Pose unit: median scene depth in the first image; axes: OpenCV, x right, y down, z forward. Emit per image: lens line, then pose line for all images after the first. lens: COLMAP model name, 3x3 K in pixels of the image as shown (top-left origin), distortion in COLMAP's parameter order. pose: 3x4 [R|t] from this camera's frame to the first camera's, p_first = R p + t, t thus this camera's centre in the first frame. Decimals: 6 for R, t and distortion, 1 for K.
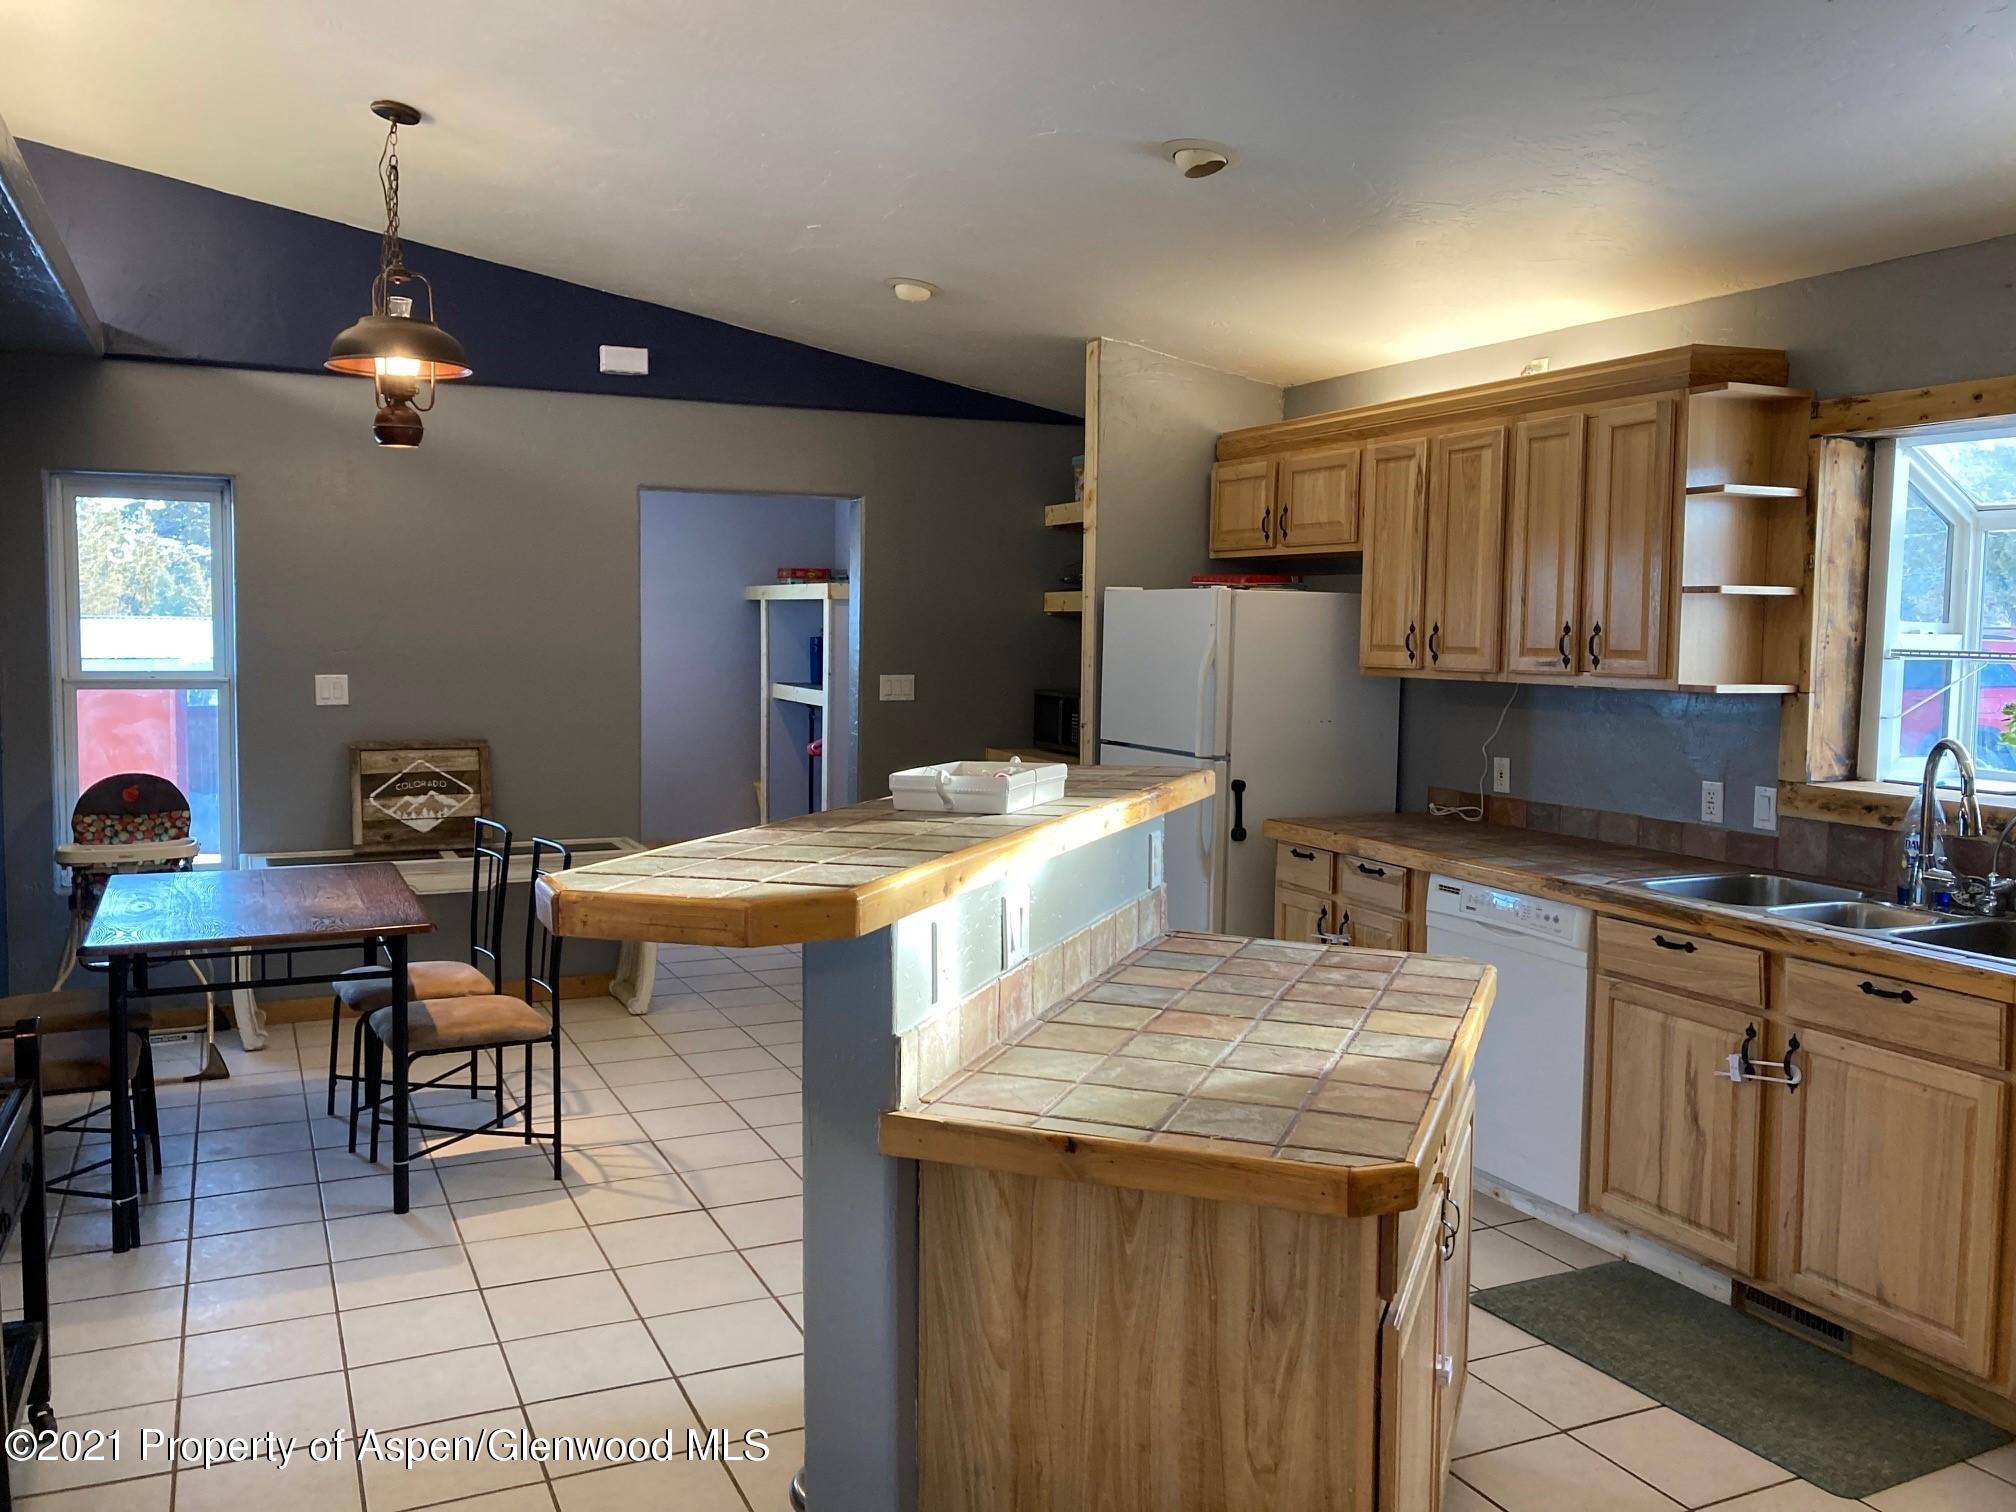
lens RADIAL K [[1660.4, 0, 1006.4], [0, 1660.4, 759.9], [0, 0, 1]] dist [0.088159, -0.031228]
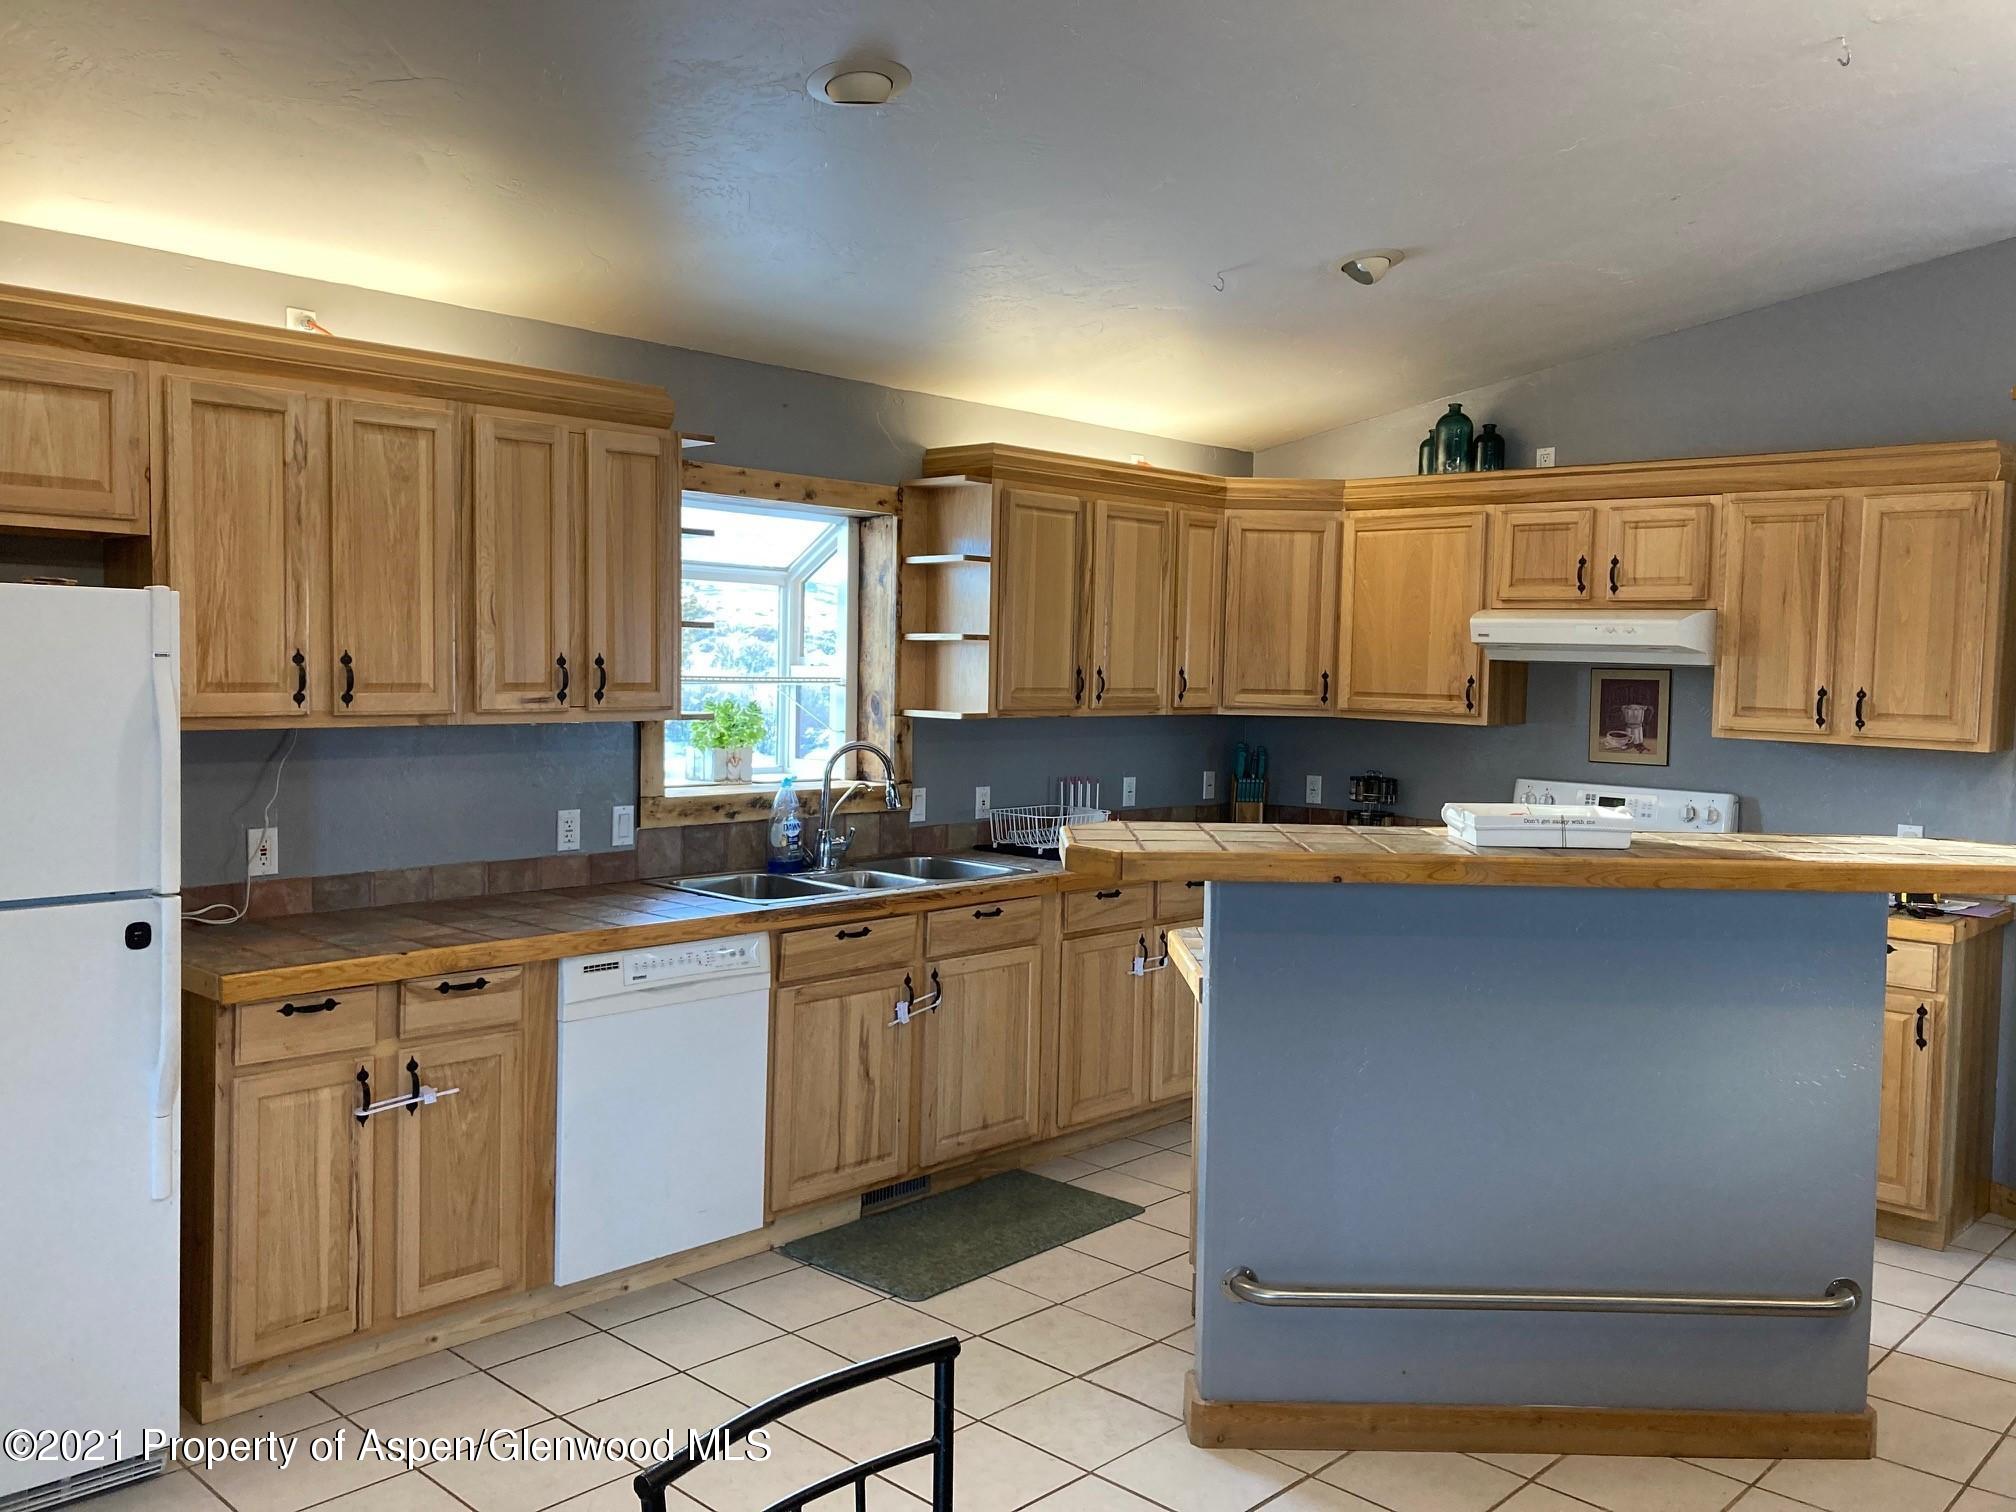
lens RADIAL K [[1660.4, 0, 1001.5], [0, 1660.4, 745.6], [0, 0, 1]] dist [0.088159, -0.031228]
pose [[-0.351032, -0.068472, 0.933857, -0.598405], [0.058565, 0.993765, 0.094879, -0.104369], [-0.934530, 0.087997, -0.344833, 1.093492]]
